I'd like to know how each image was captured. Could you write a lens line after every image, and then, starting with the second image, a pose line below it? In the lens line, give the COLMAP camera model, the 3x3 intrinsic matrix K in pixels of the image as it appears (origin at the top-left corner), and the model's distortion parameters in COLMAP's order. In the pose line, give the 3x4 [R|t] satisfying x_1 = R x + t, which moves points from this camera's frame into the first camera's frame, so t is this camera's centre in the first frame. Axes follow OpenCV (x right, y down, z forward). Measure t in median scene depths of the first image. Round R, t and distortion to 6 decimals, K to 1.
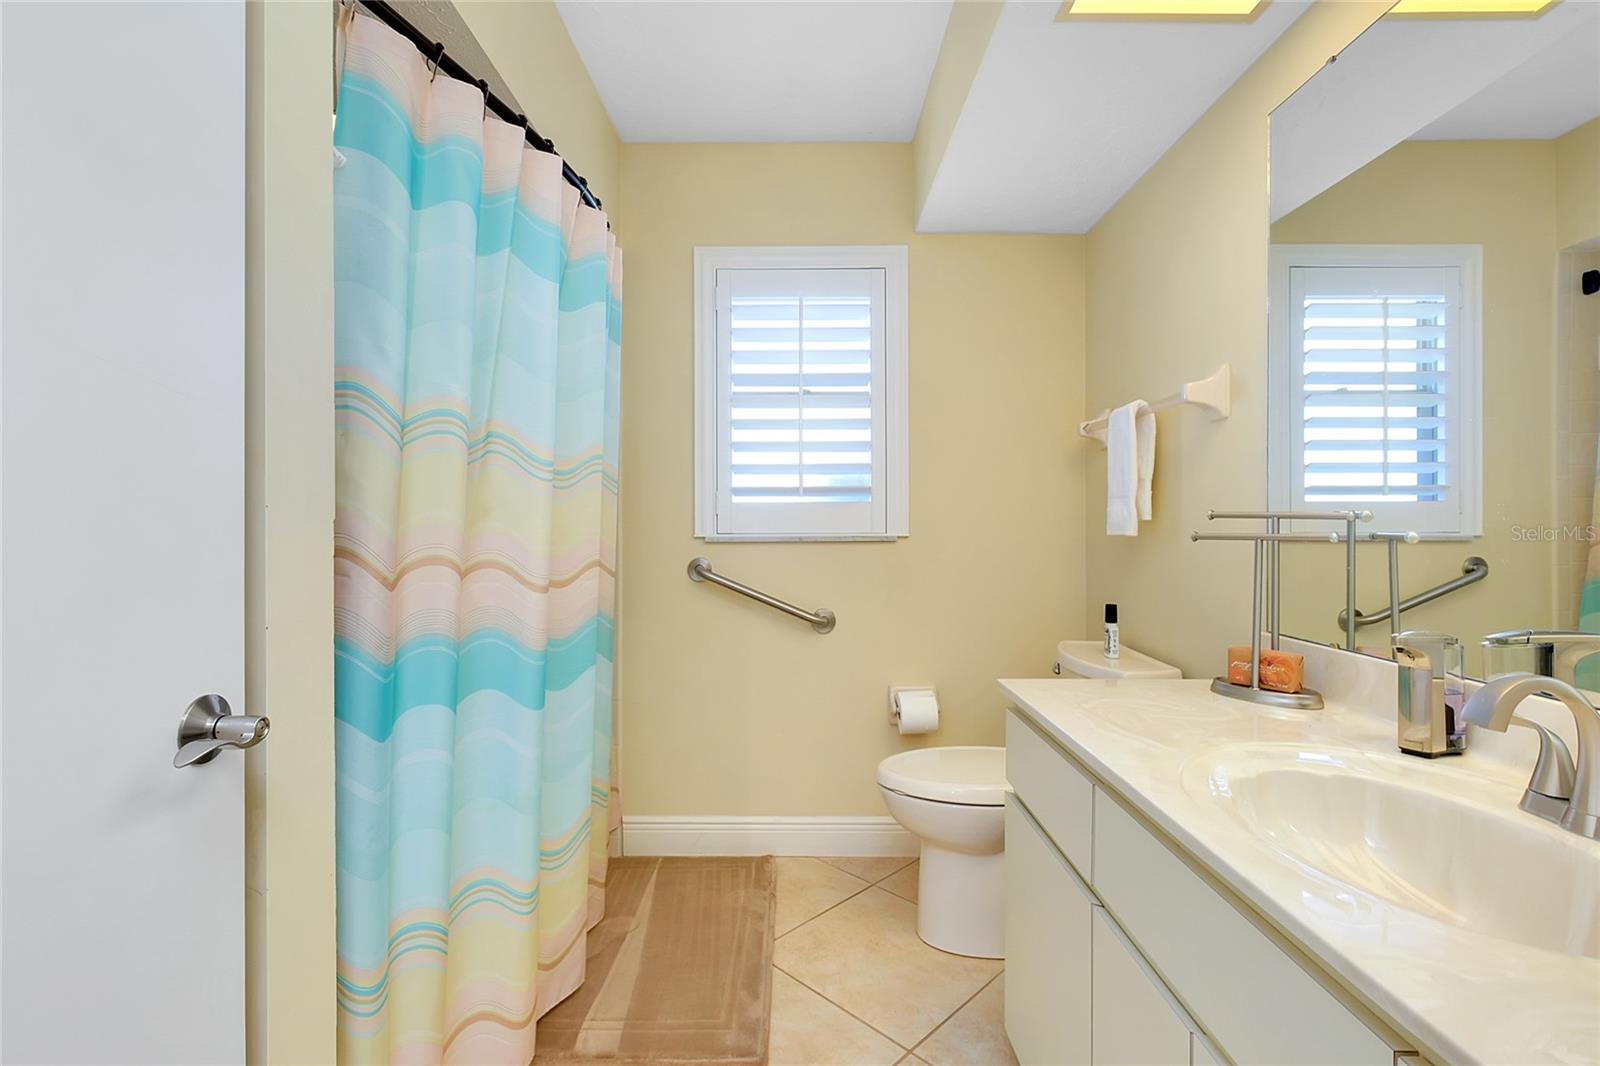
lens RADIAL K [[717.0, 0, 793.2], [0, 717.0, 525.8], [0, 0, 1]] dist [-0.000772, 0.000006]
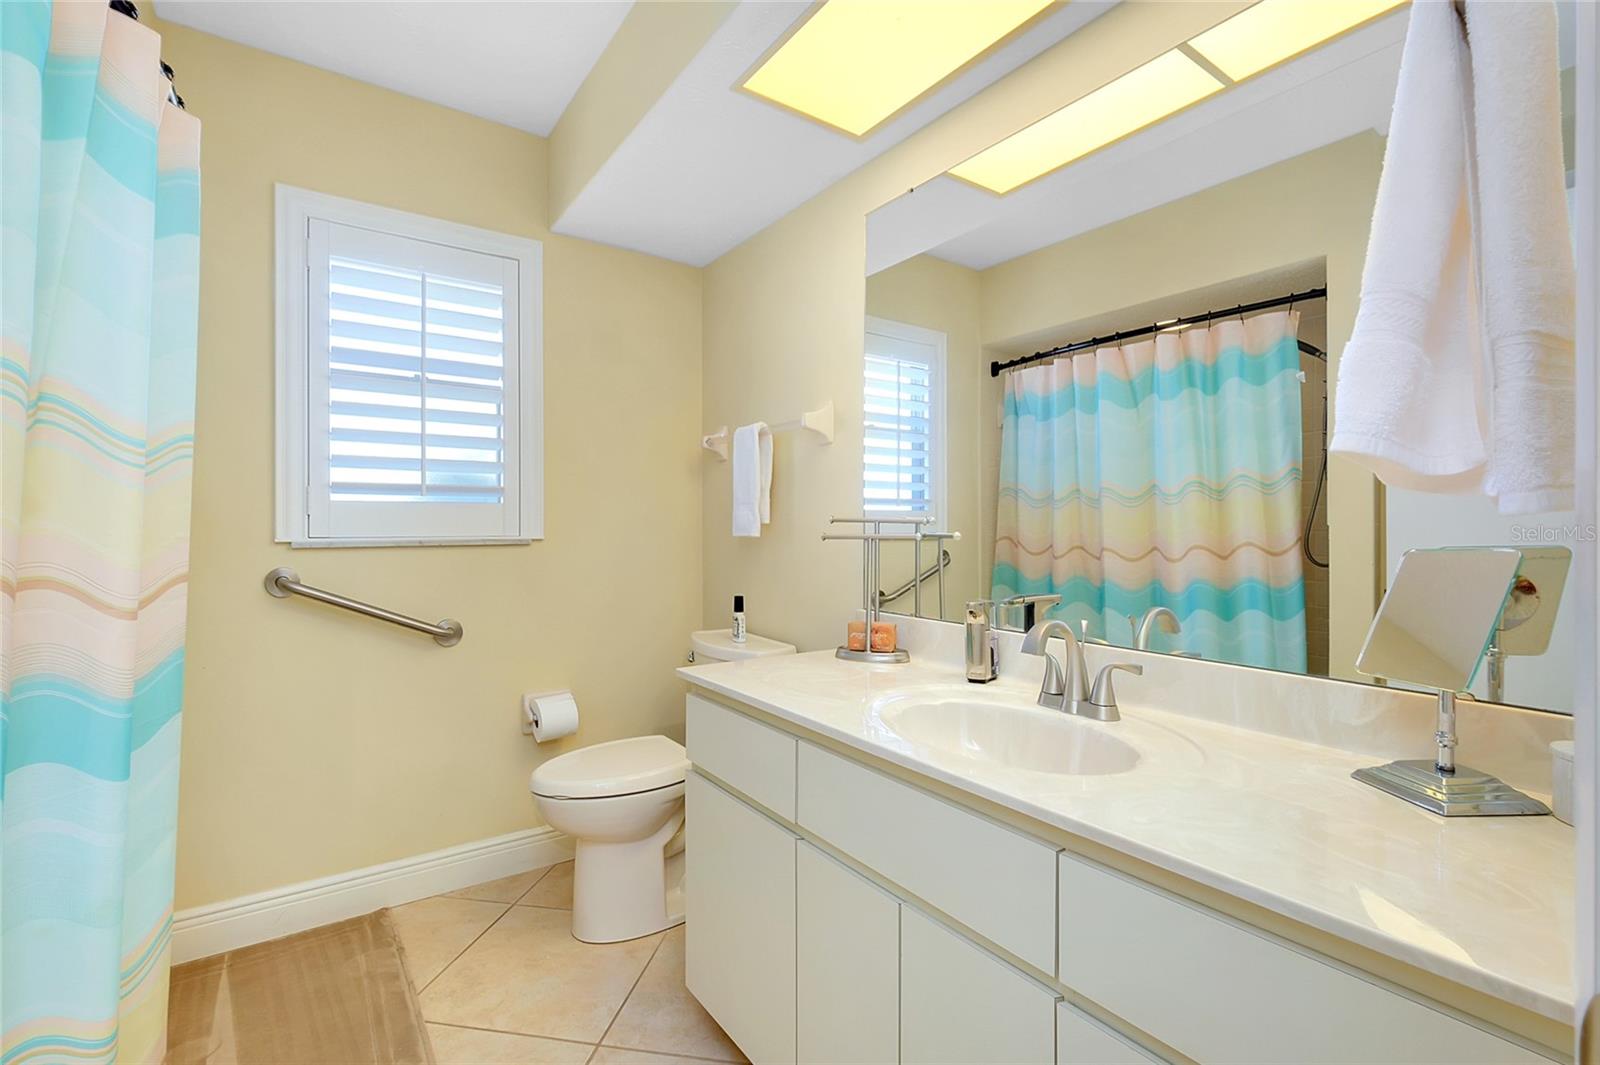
lens RADIAL K [[717.0, 0, 793.2], [0, 717.0, 525.3], [0, 0, 1]] dist [-0.000772, 0.000006]
pose [[0.814377, 0.002282, 0.580332, -0.151837], [0.000311, 0.999990, -0.004369, 0.000462], [-0.580336, 0.003739, 0.814368, 0.006020]]
